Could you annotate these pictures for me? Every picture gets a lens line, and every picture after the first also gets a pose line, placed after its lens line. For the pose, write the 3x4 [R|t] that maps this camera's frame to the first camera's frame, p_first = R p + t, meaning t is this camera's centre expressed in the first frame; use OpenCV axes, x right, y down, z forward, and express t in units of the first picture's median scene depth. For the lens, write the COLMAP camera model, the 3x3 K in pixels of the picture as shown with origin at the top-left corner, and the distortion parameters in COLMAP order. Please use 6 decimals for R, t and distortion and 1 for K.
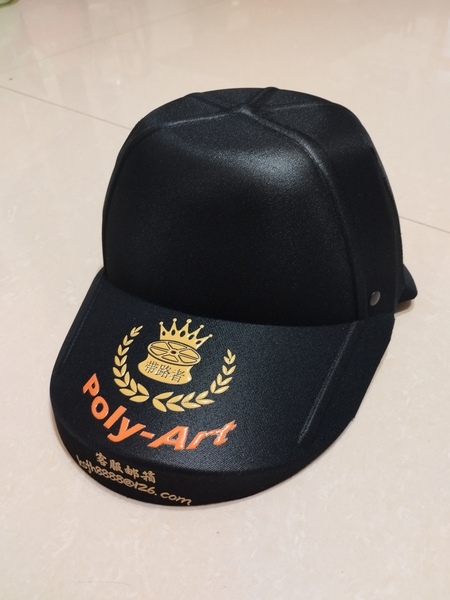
lens RADIAL K [[517.5, 0, 225.0], [0, 517.5, 300.0], [0, 0, 1]] dist [0.065487, -0.113460]
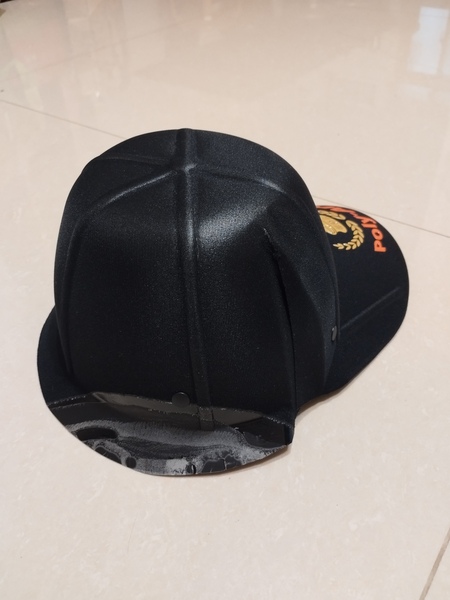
lens RADIAL K [[518.2, 0, 222.9], [0, 518.2, 298.0], [0, 0, 1]] dist [0.064379, -0.110572]
pose [[0.998812, -0.015044, 0.046345, -0.074755], [0.016139, 0.999598, -0.023327, 0.069558], [-0.045975, 0.024047, 0.998653, -0.166243]]
